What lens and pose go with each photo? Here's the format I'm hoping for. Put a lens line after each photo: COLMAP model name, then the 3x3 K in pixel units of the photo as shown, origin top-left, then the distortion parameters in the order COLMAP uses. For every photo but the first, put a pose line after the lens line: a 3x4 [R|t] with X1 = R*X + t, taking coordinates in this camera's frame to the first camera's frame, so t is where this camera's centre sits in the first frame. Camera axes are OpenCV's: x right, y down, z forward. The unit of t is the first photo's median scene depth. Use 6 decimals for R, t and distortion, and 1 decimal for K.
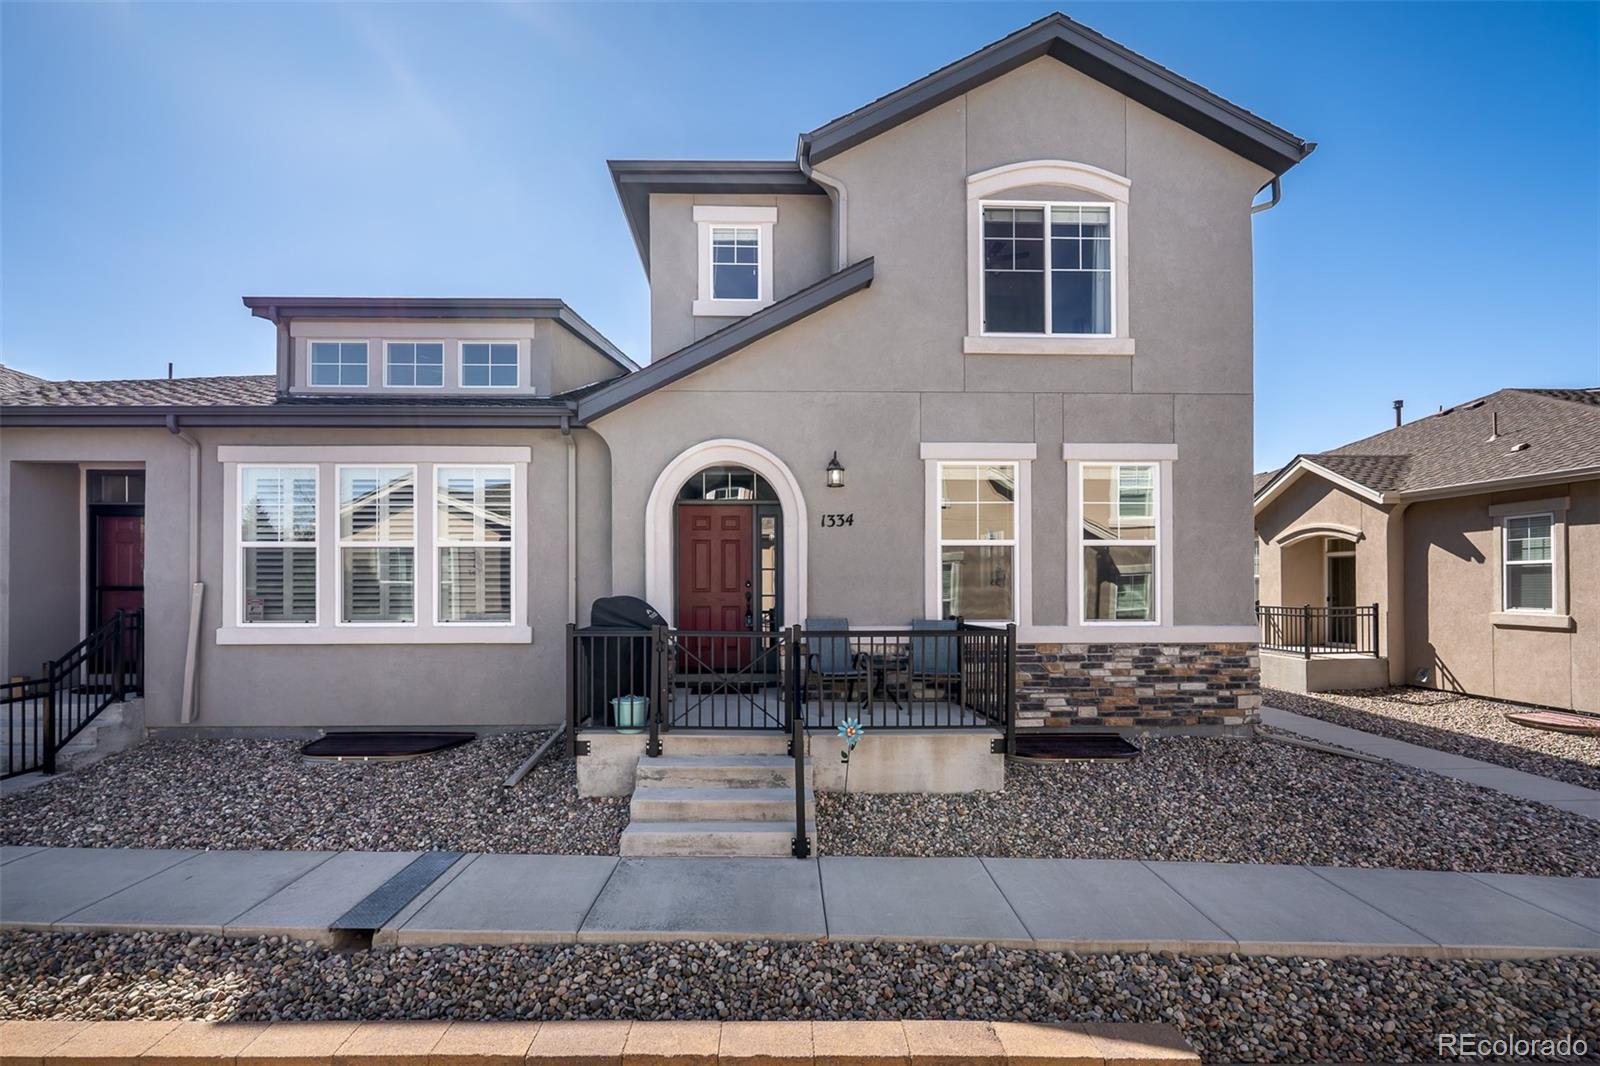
lens RADIAL K [[710.4, 0, 793.0], [0, 710.4, 578.1], [0, 0, 1]] dist [-0.001789, 0.000033]
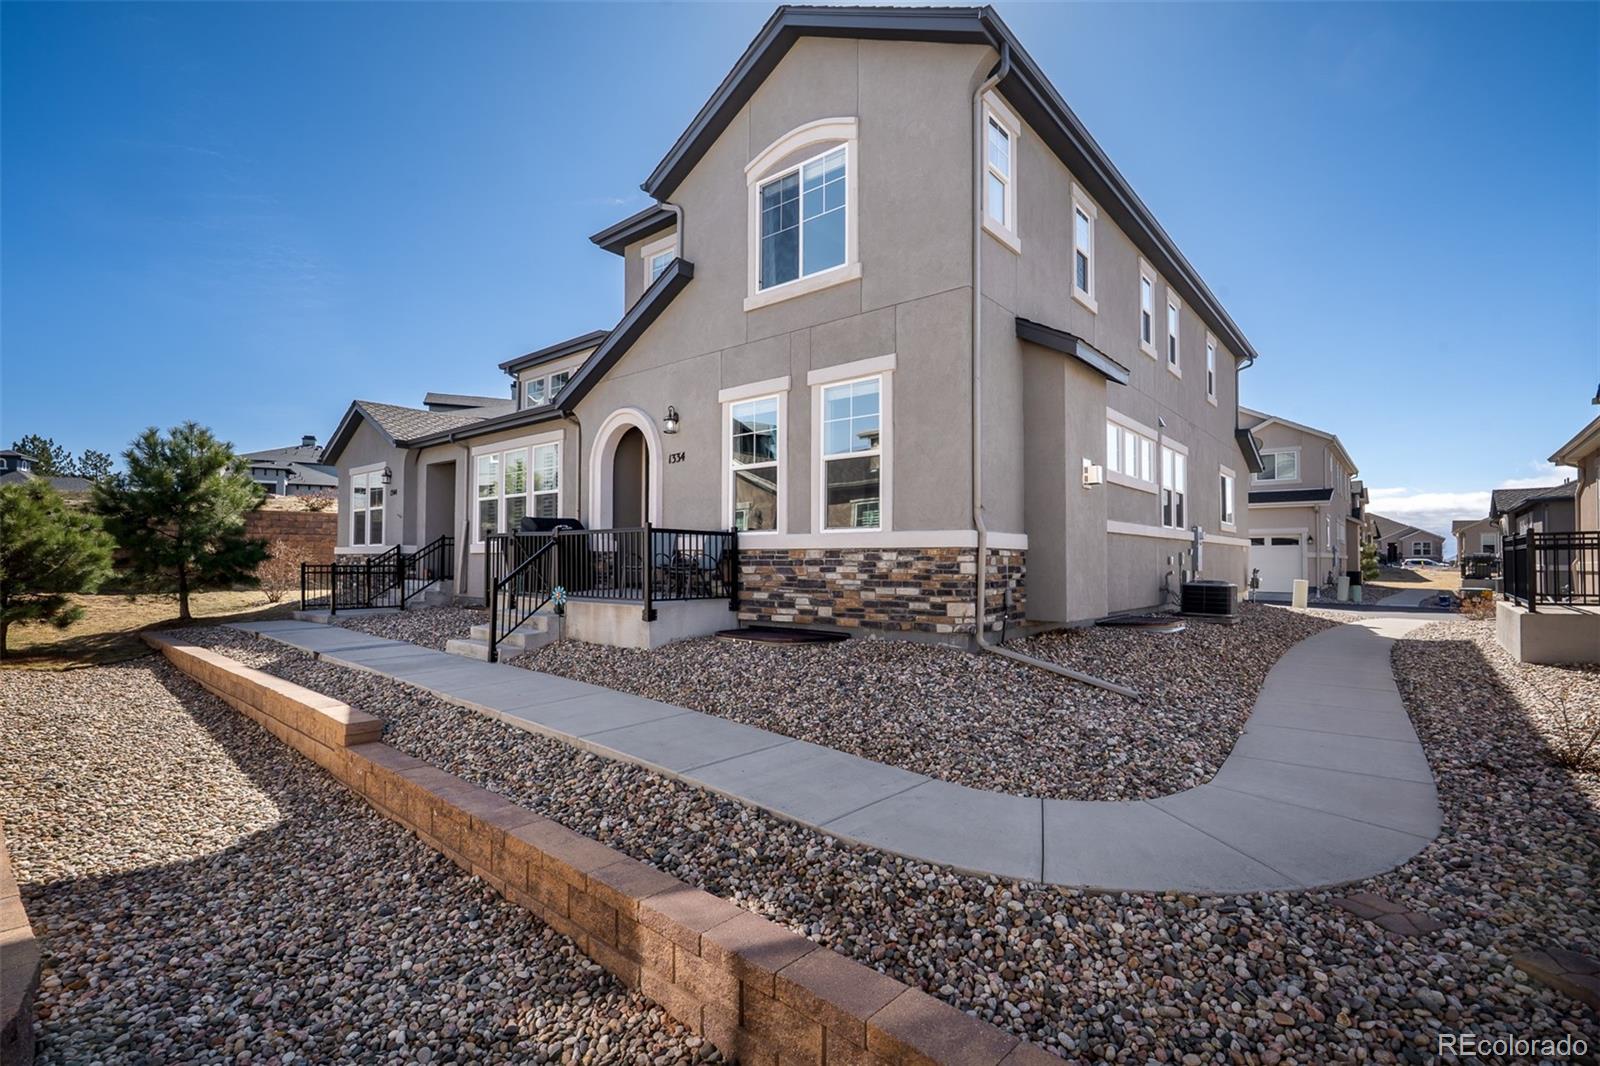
lens RADIAL K [[706.1, 0, 793.0], [0, 706.1, 534.5], [0, 0, 1]] dist [-0.001347, -0.000257]
pose [[0.760185, -0.018592, -0.649441, 1.087105], [0.003057, 0.999682, -0.025040, 0.096695], [0.649699, 0.017049, 0.760000, 0.138752]]
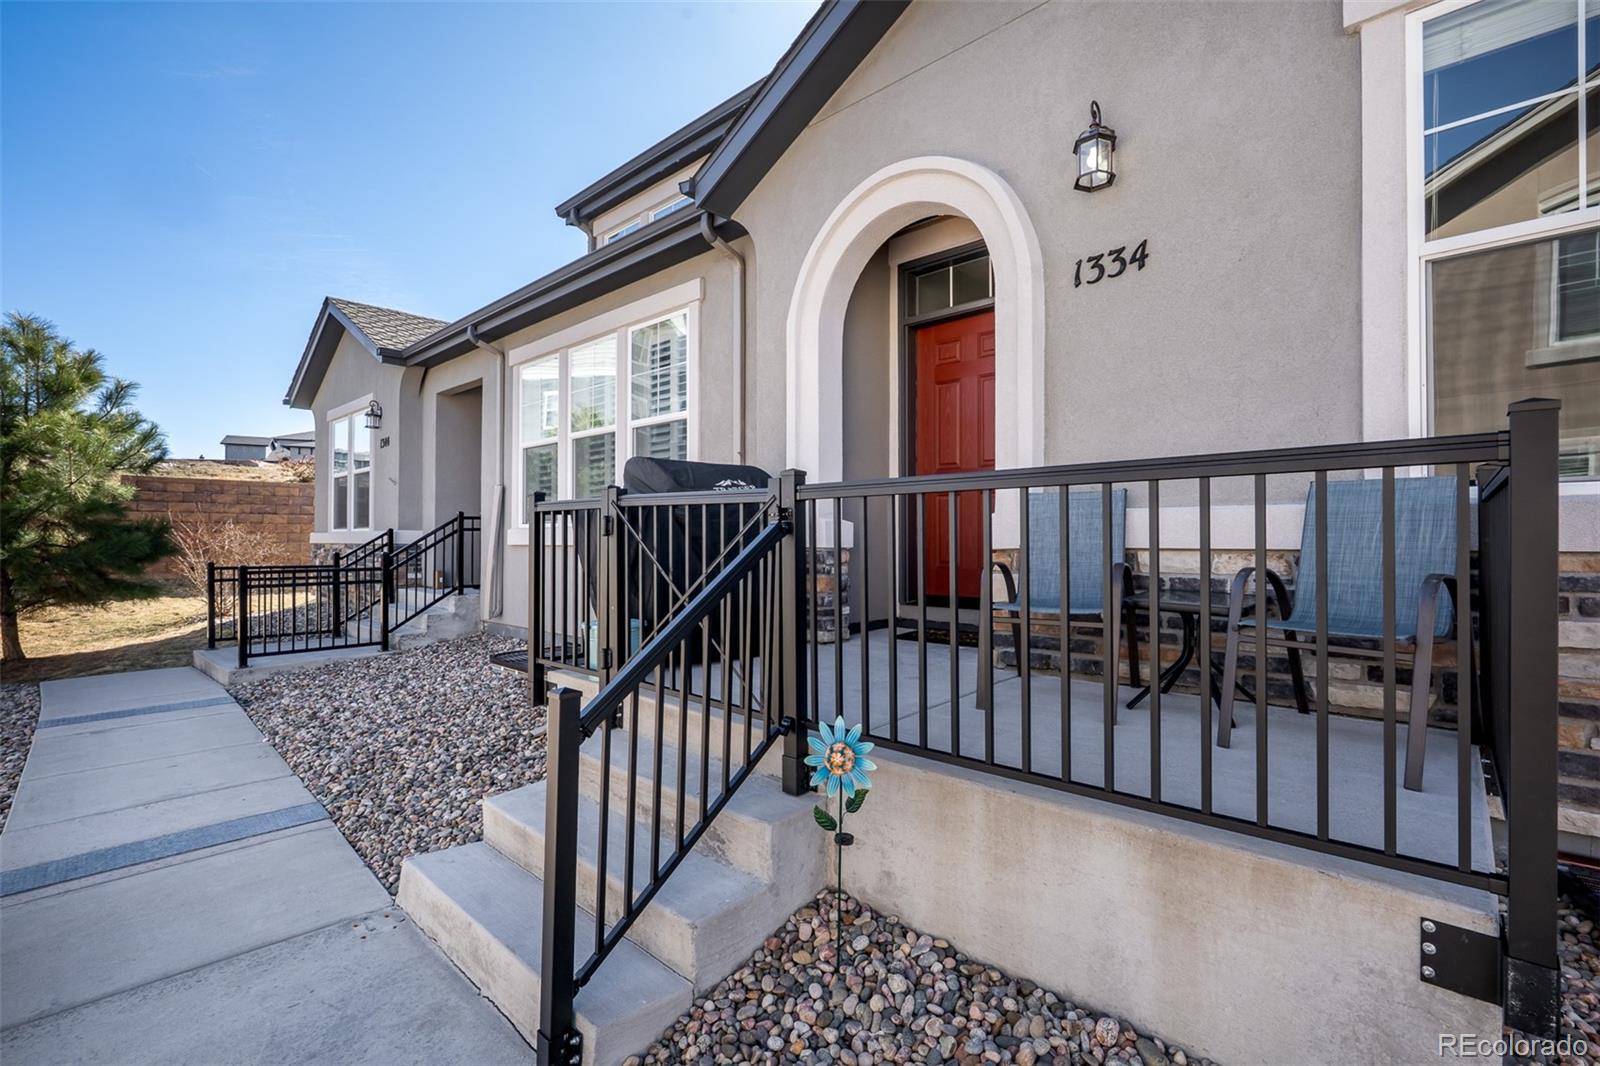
lens RADIAL K [[722.5, 0, 814.6], [0, 722.5, 525.6], [0, 0, 1]] dist [0.022254, 0.000082]
pose [[0.730600, -0.011236, -0.682713, 0.232876], [0.005760, 0.999930, -0.010294, 0.082075], [0.682781, 0.003588, 0.730614, 0.554803]]
